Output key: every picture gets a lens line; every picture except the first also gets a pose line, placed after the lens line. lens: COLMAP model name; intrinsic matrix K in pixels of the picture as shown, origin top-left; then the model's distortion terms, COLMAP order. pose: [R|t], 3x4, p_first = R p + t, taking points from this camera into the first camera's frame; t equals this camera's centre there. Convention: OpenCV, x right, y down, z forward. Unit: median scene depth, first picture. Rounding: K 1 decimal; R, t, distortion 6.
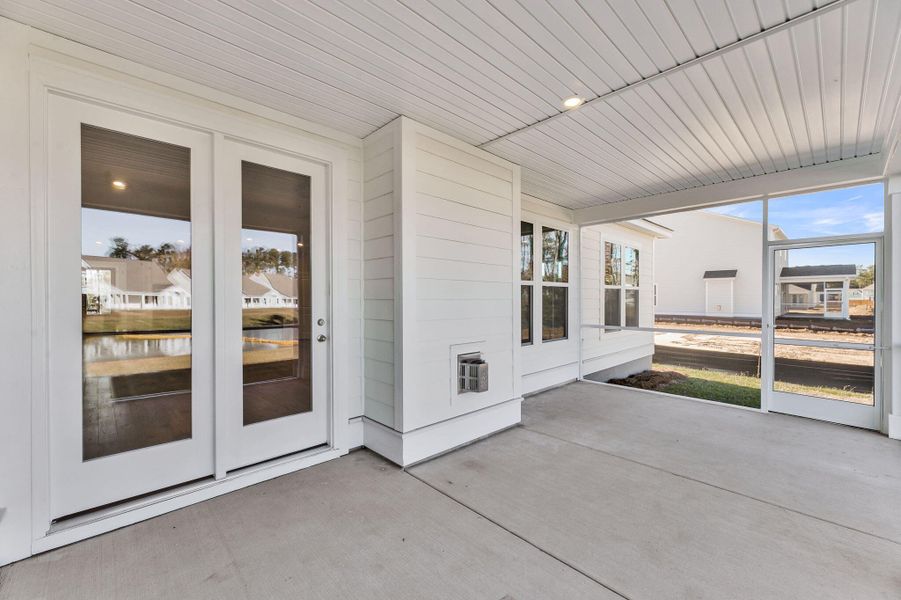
lens RADIAL K [[369.1, 0, 453.6], [0, 369.1, 304.0], [0, 0, 1]] dist [0.000803, 0.000078]
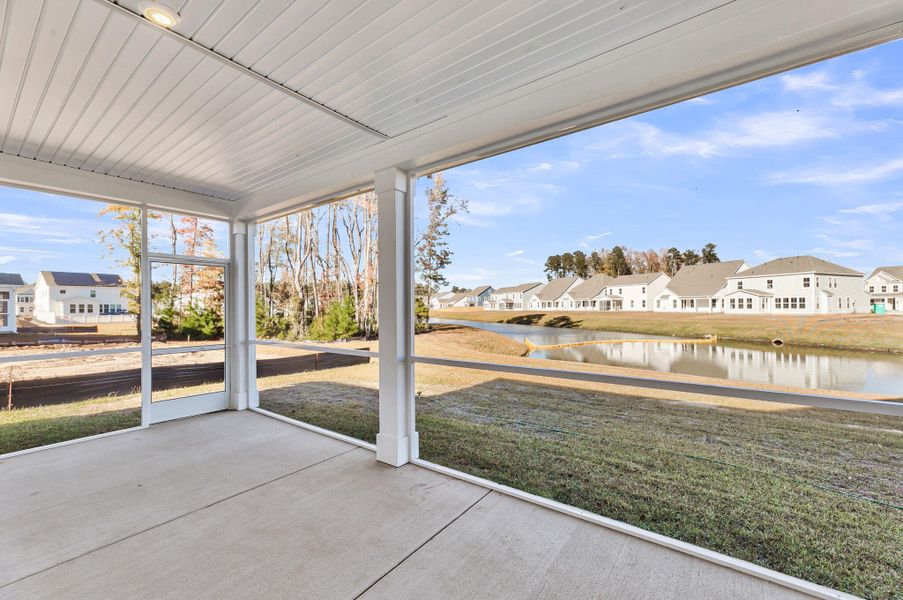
lens RADIAL K [[369.9, 0, 454.6], [0, 369.9, 304.0], [0, 0, 1]] dist [0.000803, 0.000078]
pose [[-0.169060, 0.007615, 0.985576, -0.256989], [0.023079, 0.999727, -0.003765, -0.007156], [-0.985336, 0.022109, -0.169189, 0.365506]]
